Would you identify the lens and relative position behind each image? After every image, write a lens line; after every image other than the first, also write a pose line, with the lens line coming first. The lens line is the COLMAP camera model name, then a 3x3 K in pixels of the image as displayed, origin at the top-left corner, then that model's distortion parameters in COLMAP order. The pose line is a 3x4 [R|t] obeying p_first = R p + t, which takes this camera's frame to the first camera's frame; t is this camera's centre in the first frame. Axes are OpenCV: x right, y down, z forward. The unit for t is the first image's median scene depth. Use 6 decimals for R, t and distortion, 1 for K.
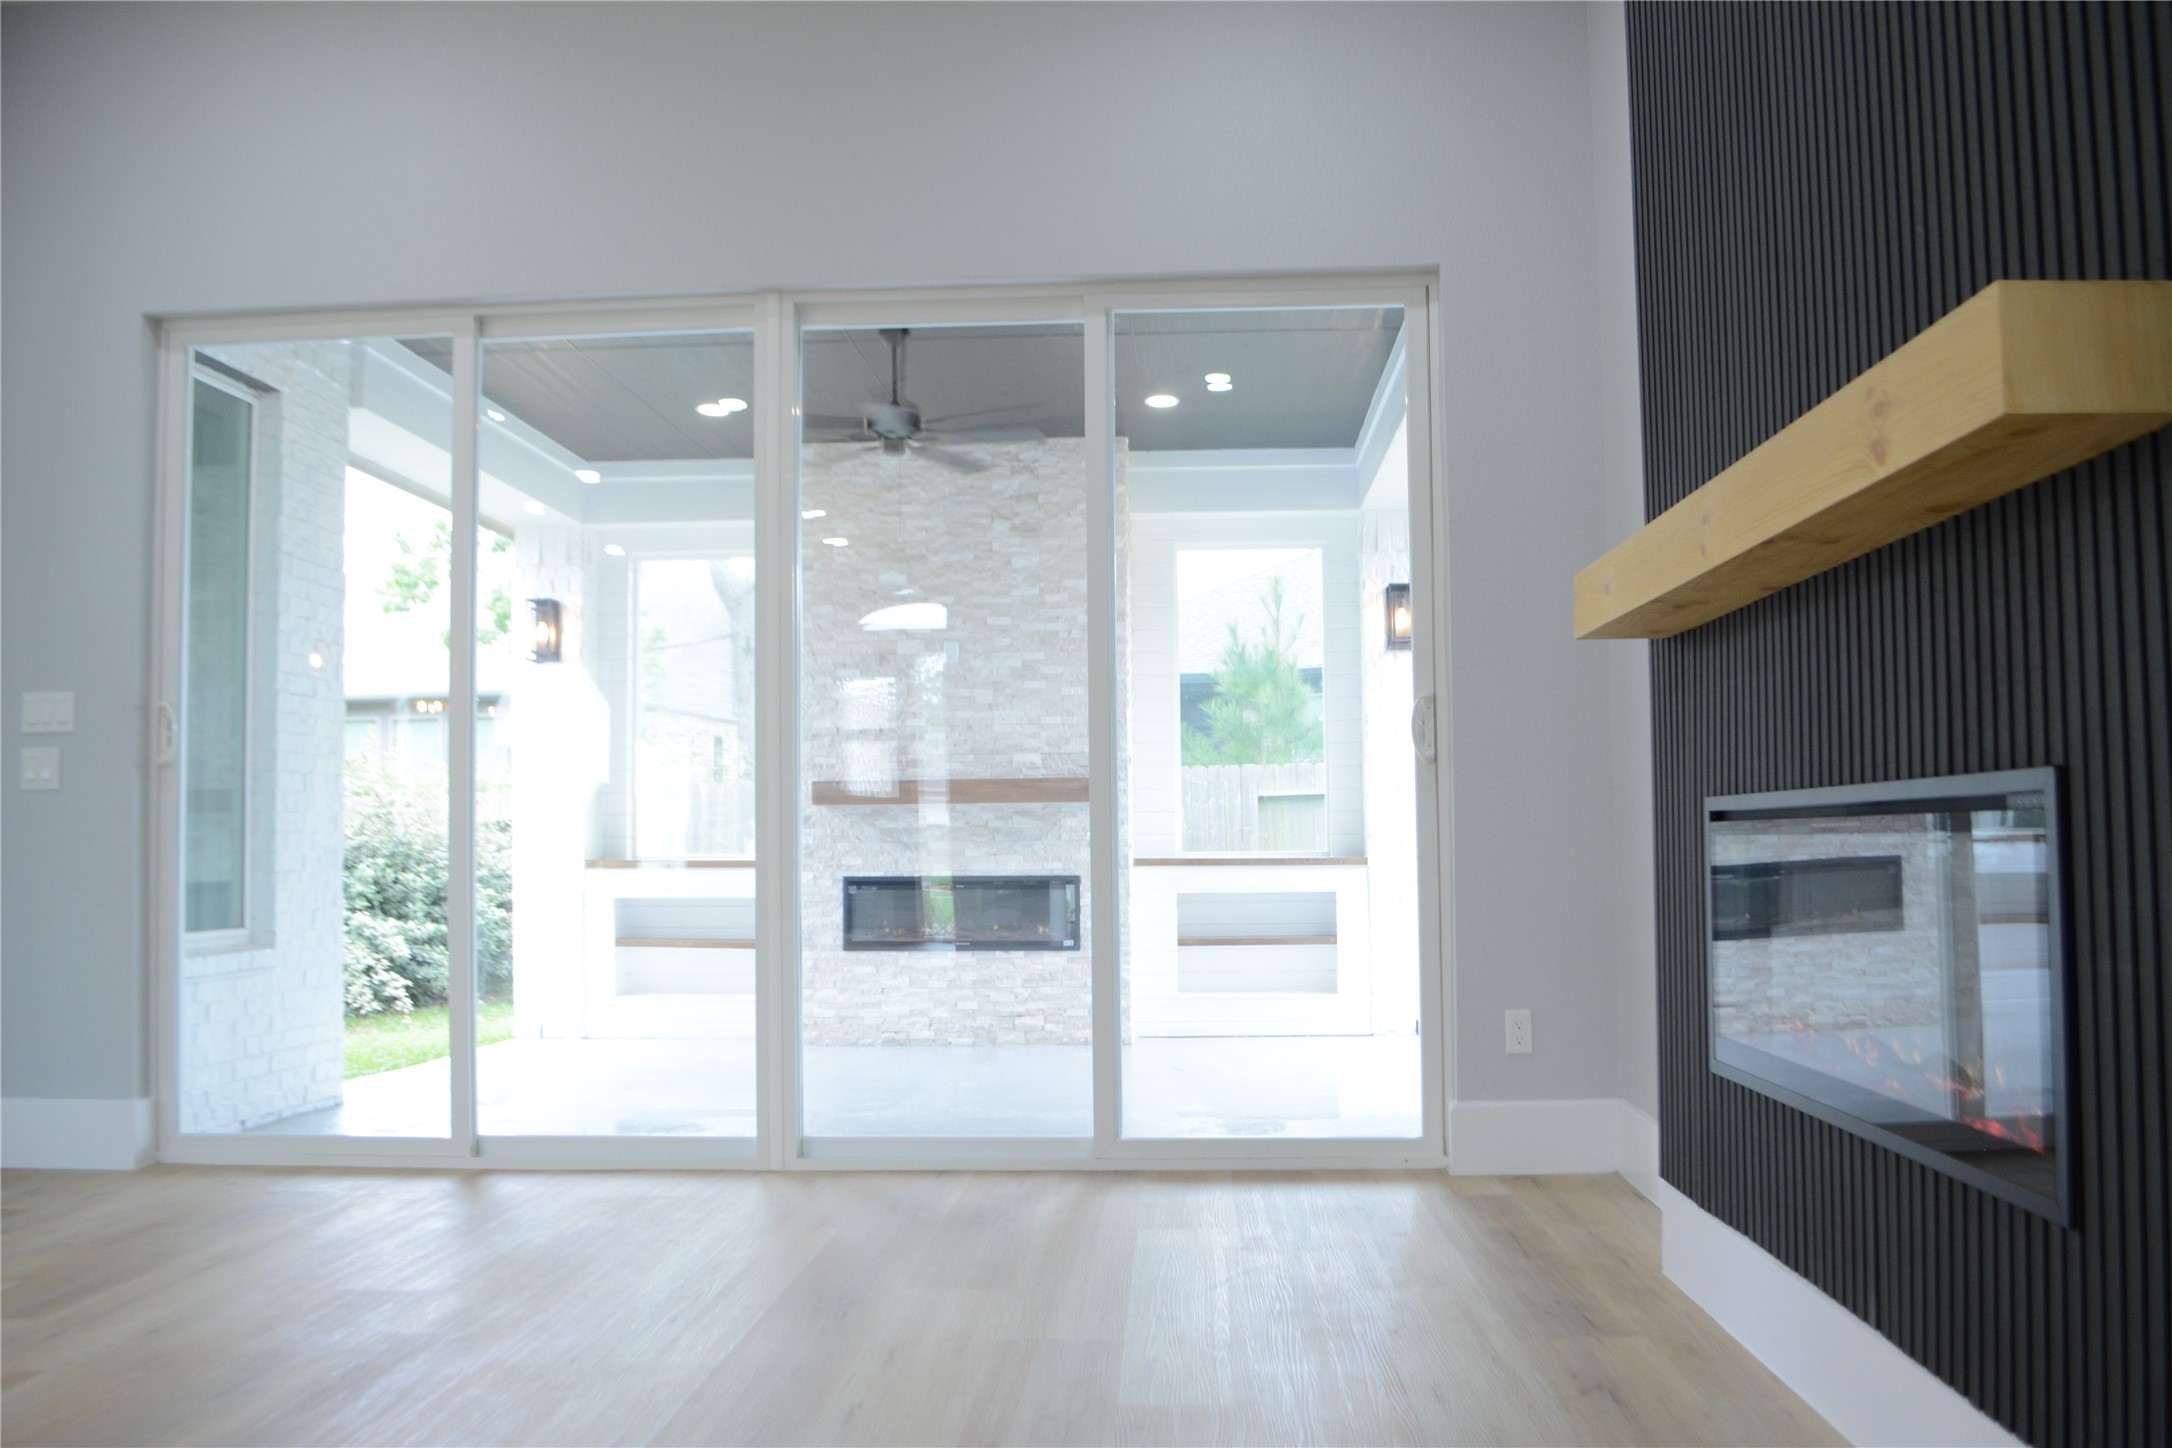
lens RADIAL K [[1702.7, 0, 1123.4], [0, 1702.7, 775.2], [0, 0, 1]] dist [-0.079721, 0.000063]
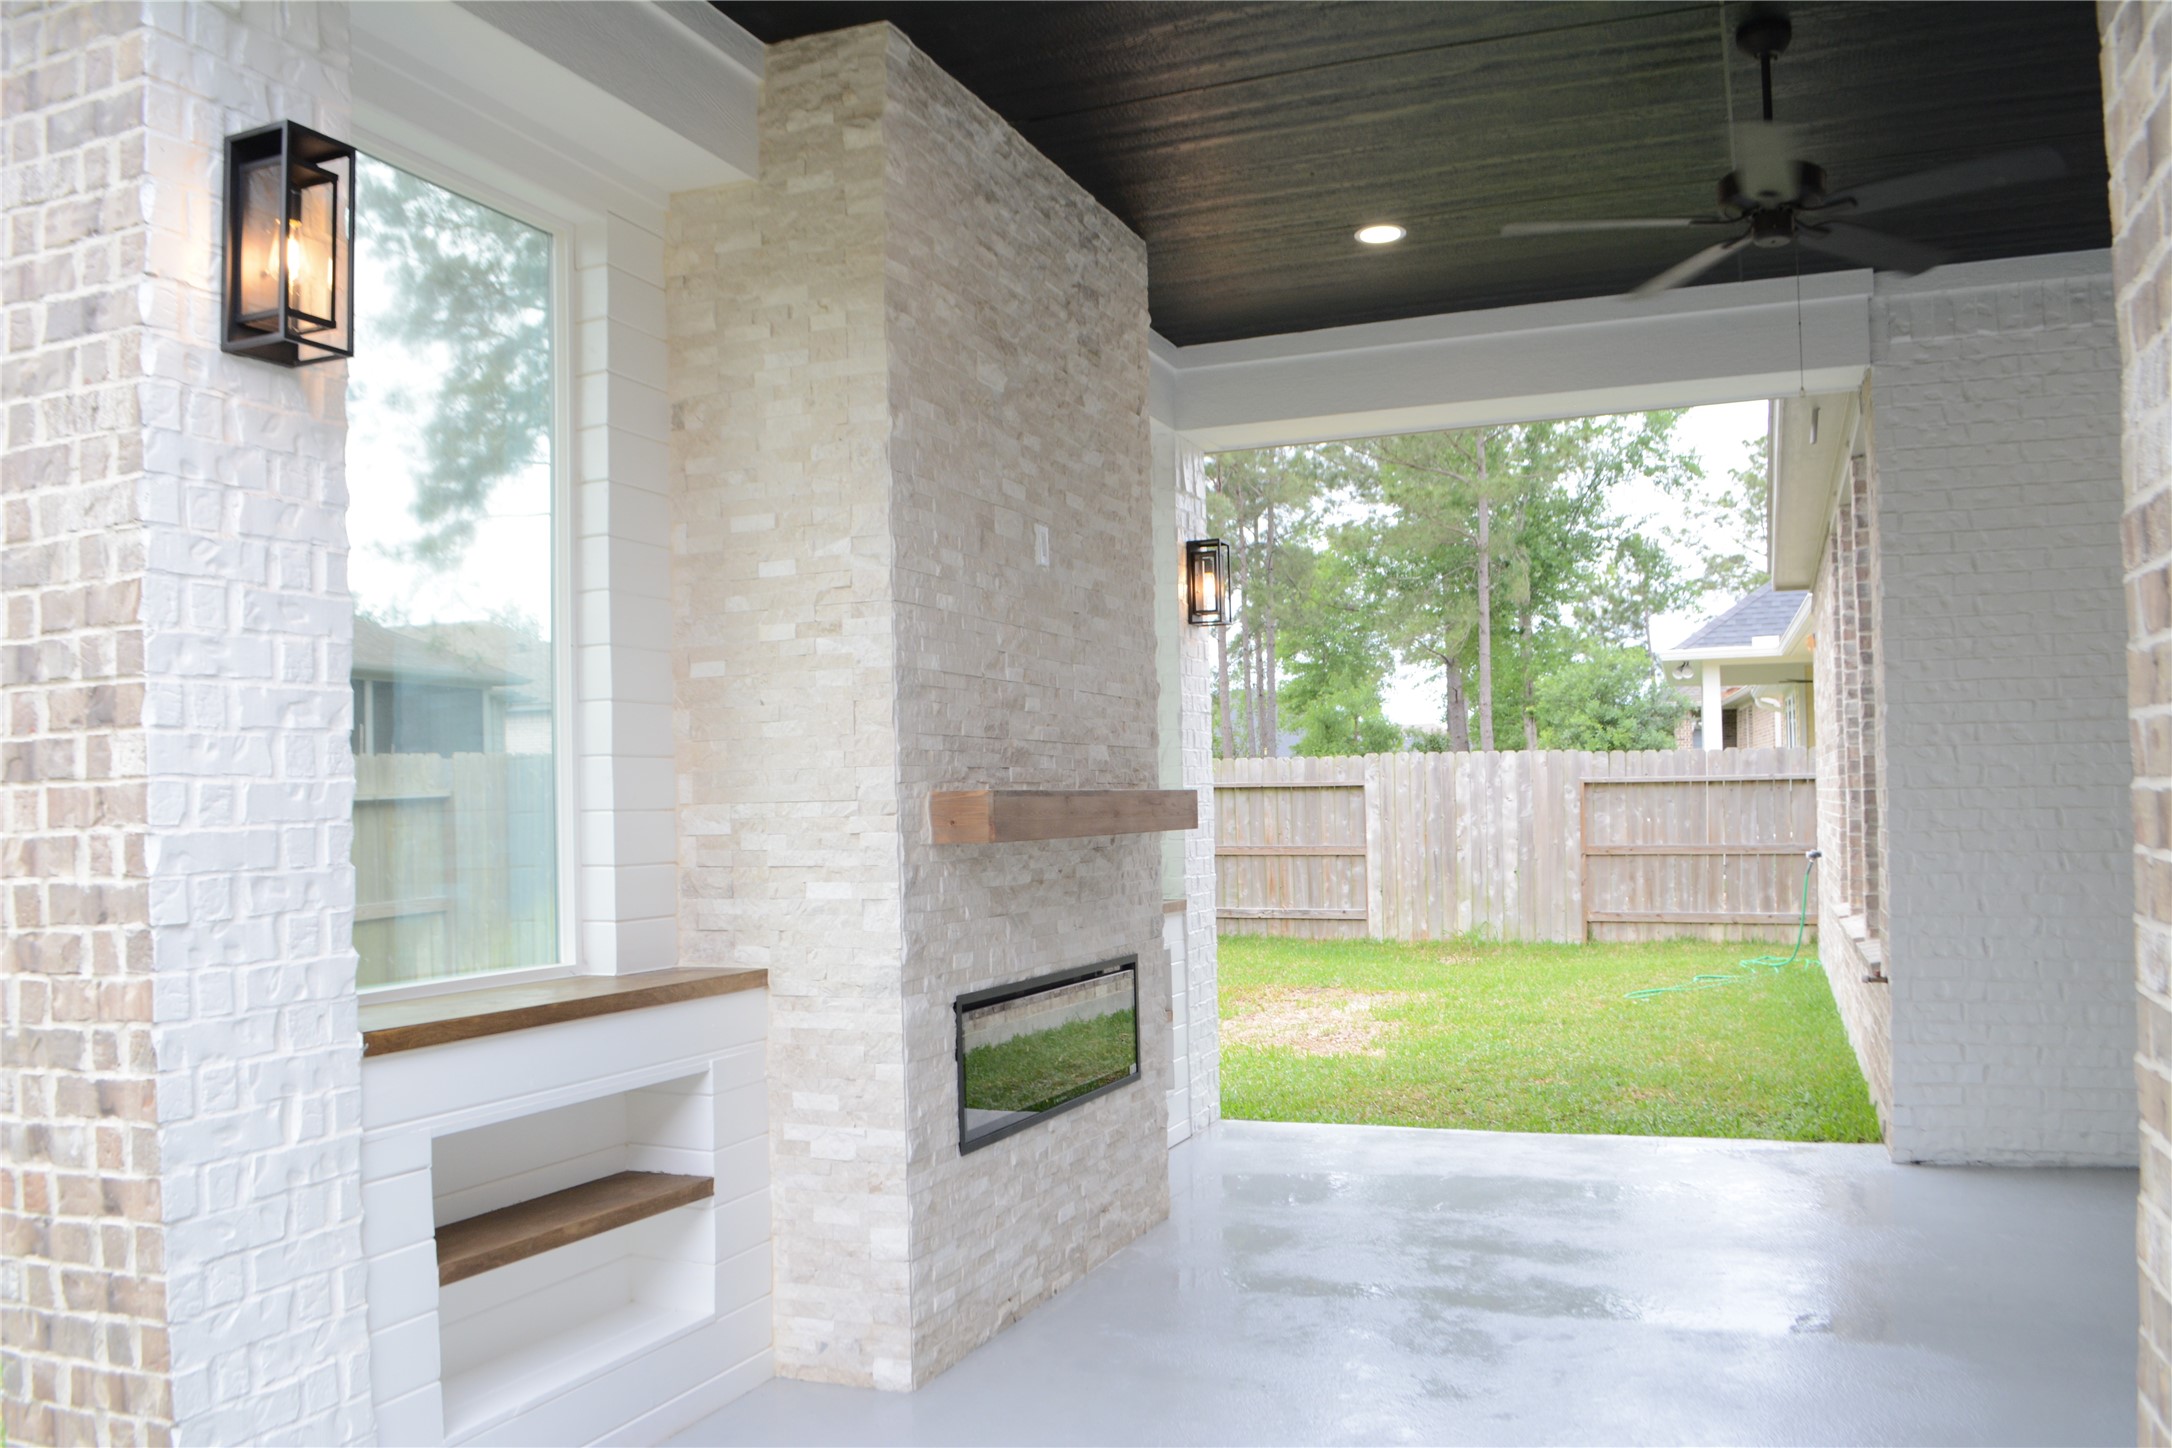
lens RADIAL K [[1702.7, 0, 1123.4], [0, 1702.7, 775.2], [0, 0, 1]] dist [-0.079721, 0.000063]
pose [[0.325209, 0.021769, 0.945392, -0.588481], [-0.023570, 0.999611, -0.014910, 0.005607], [-0.945348, -0.017434, 0.325596, 0.807398]]
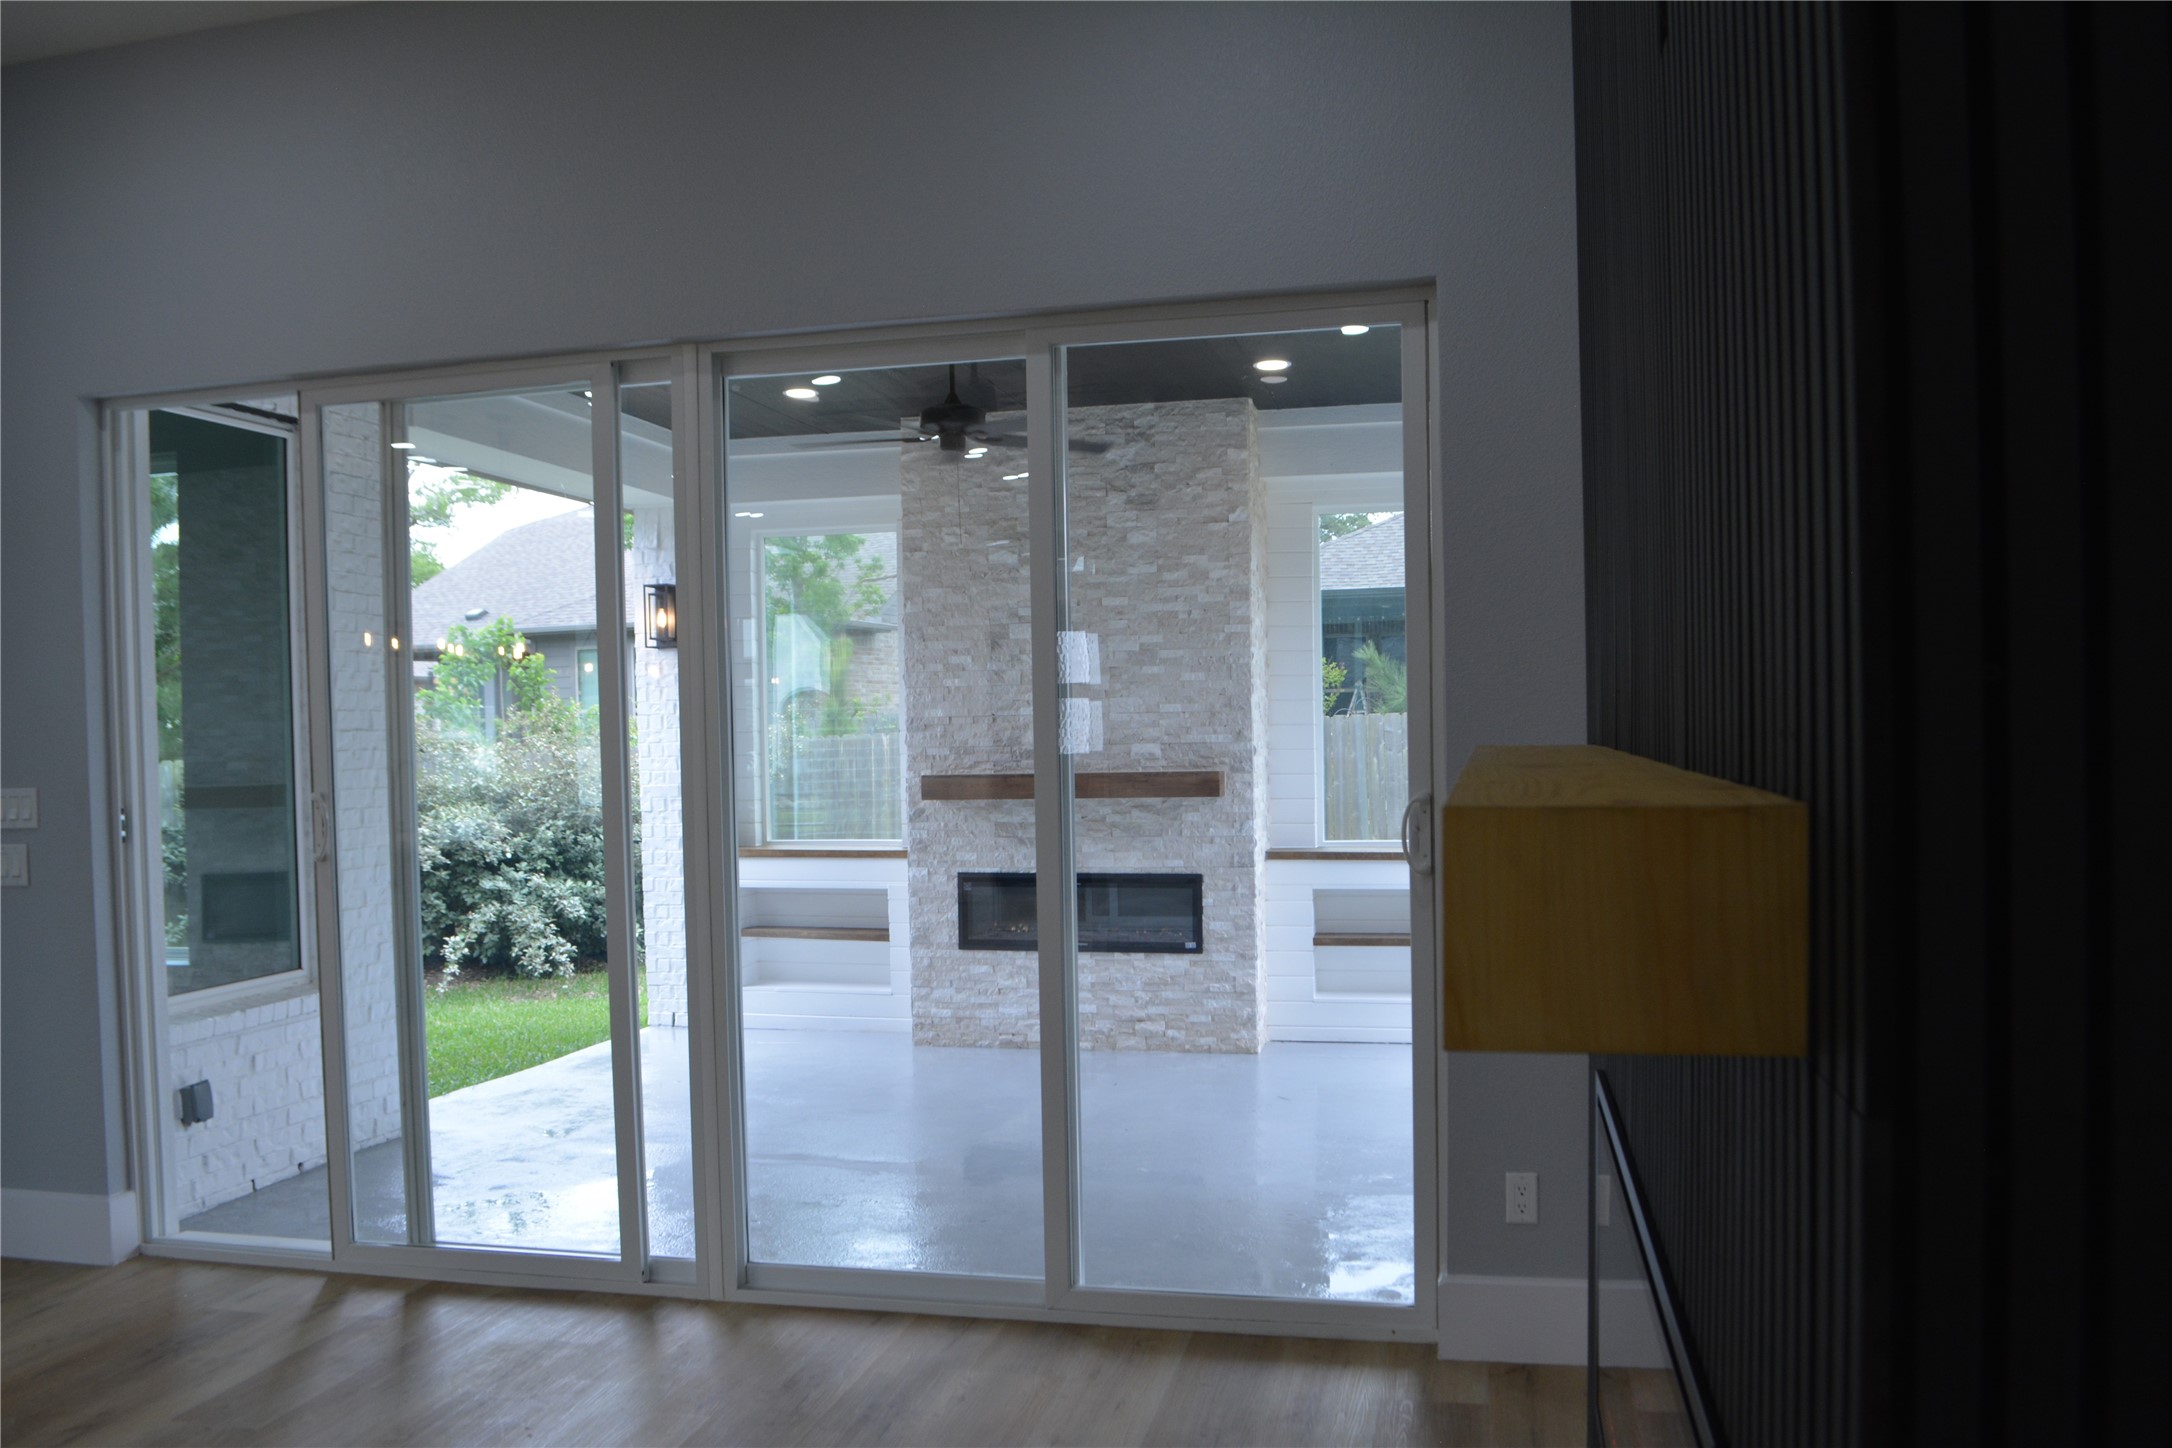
lens RADIAL K [[1711.9, 0, 1109.2], [0, 1711.9, 771.6], [0, 0, 1]] dist [-0.073848, -0.000738]
pose [[0.984047, -0.001736, -0.177901, 0.091366], [0.014288, 0.997493, 0.069303, -0.062973], [0.177334, -0.070739, 0.981605, 0.069696]]
